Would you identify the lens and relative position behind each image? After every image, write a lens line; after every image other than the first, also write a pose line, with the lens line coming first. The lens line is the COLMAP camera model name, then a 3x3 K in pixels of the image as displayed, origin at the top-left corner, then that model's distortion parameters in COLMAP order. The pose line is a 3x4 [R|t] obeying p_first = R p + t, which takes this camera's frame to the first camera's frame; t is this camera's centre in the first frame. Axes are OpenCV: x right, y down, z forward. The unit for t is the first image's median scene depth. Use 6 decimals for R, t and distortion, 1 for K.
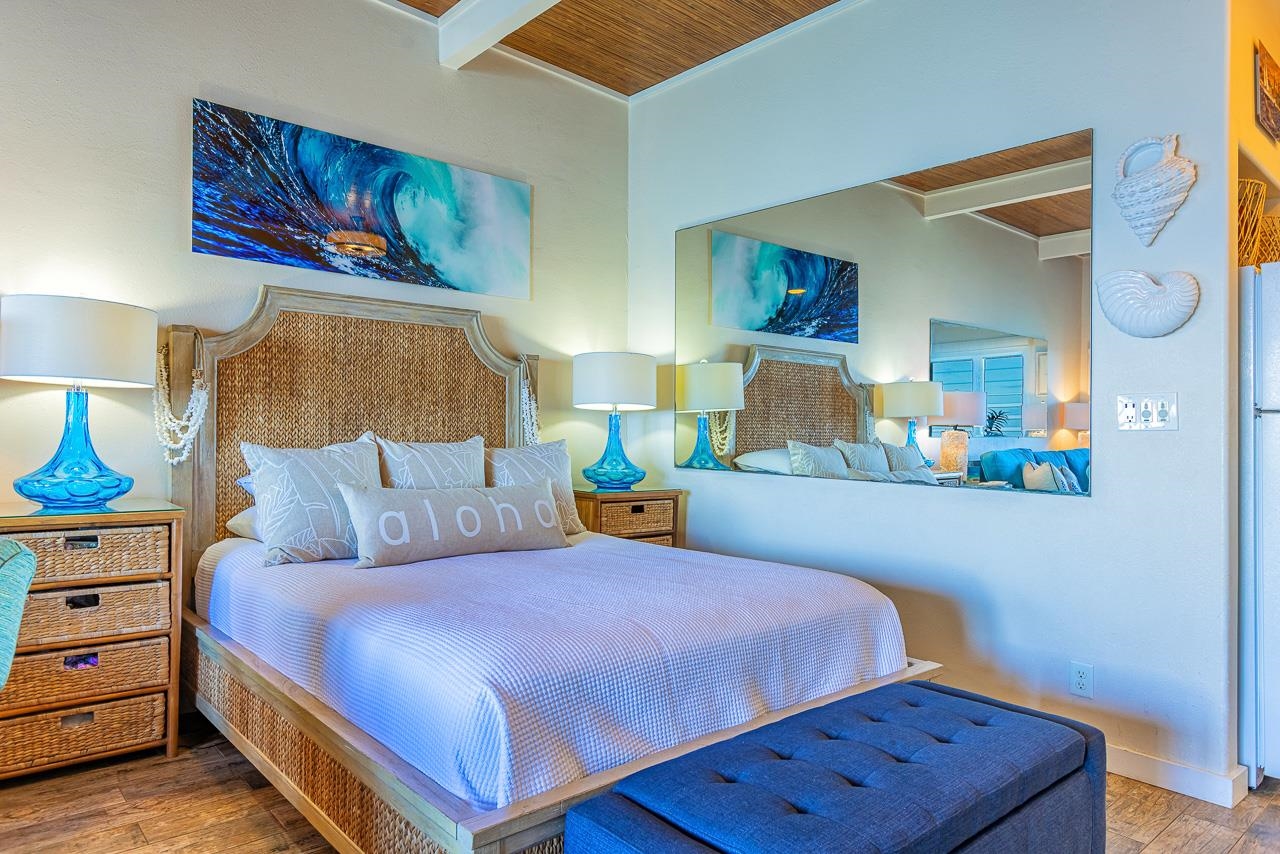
lens RADIAL K [[798.6, 0, 640.0], [0, 798.6, 427.0], [0, 0, 1]] dist [-0.005545, 0.030831]
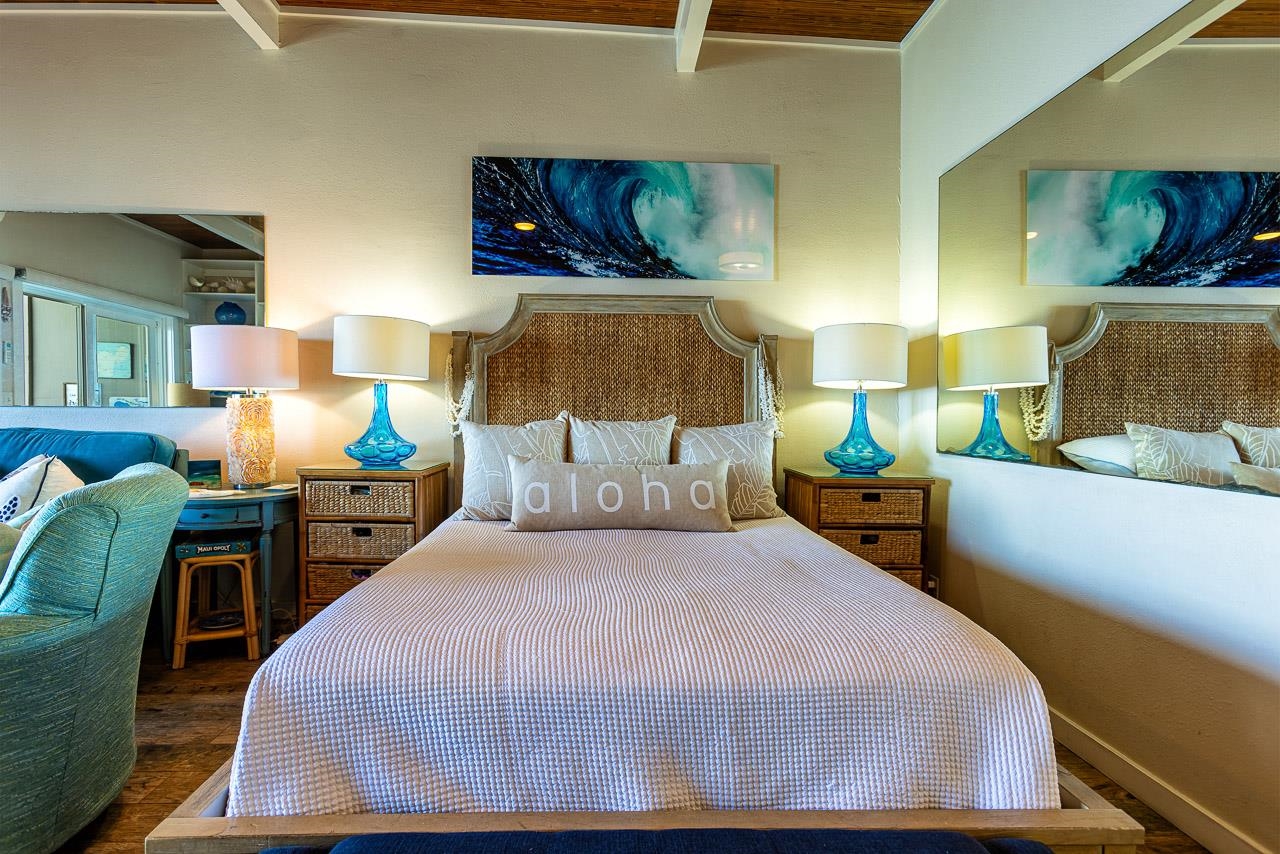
lens RADIAL K [[634.3, 0, 640.0], [0, 634.3, 427.0], [0, 0, 1]] dist [-0.014935, 0.009819]
pose [[0.776760, 0.007457, -0.629753, 0.251537], [0.003441, 0.999865, 0.016084, 0.011884], [0.629788, -0.014660, 0.776629, 0.299713]]
